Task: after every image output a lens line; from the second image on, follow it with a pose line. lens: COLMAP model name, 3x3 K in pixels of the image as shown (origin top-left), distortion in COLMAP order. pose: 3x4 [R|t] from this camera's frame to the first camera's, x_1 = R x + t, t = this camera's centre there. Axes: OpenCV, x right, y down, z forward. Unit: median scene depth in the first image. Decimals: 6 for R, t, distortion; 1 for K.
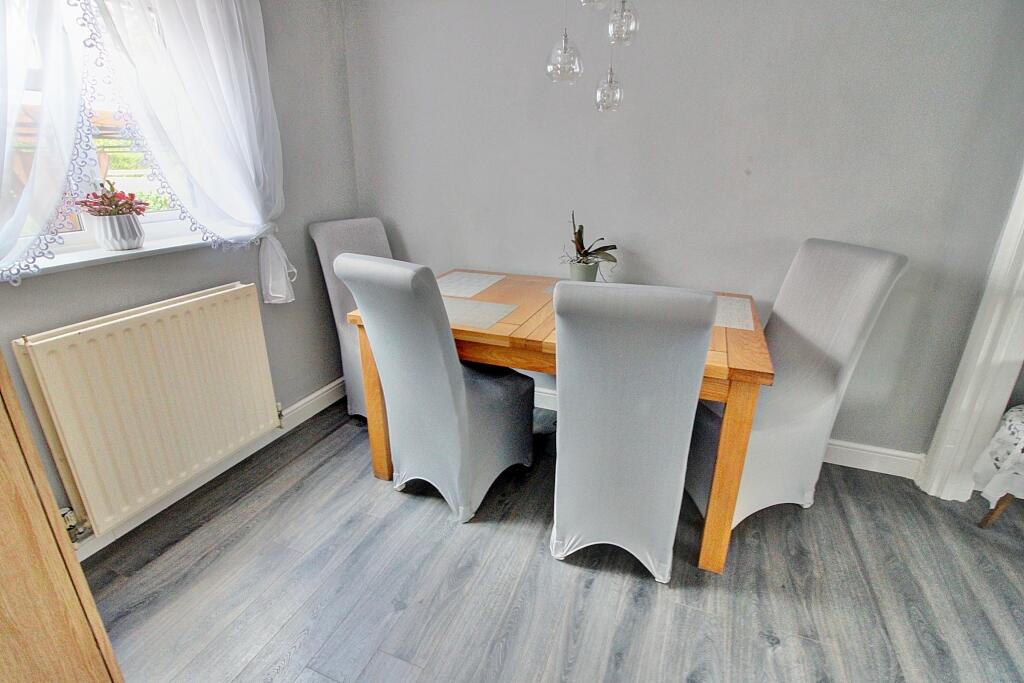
lens RADIAL K [[474.5, 0, 508.4], [0, 474.5, 332.5], [0, 0, 1]] dist [-0.000945, -0.011452]
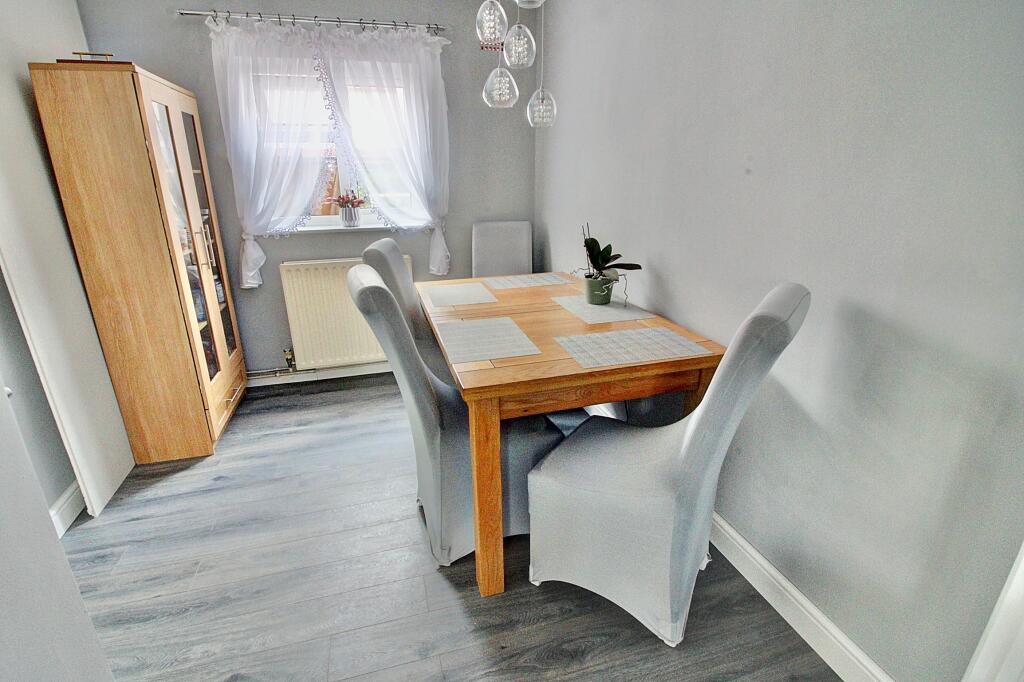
lens RADIAL K [[474.5, 0, 508.4], [0, 474.5, 332.0], [0, 0, 1]] dist [-0.000945, -0.011452]
pose [[0.616083, 0.232636, -0.752544, 1.016071], [-0.248450, 0.964013, 0.094611, -0.109725], [0.747472, 0.128682, 0.651710, 0.317289]]
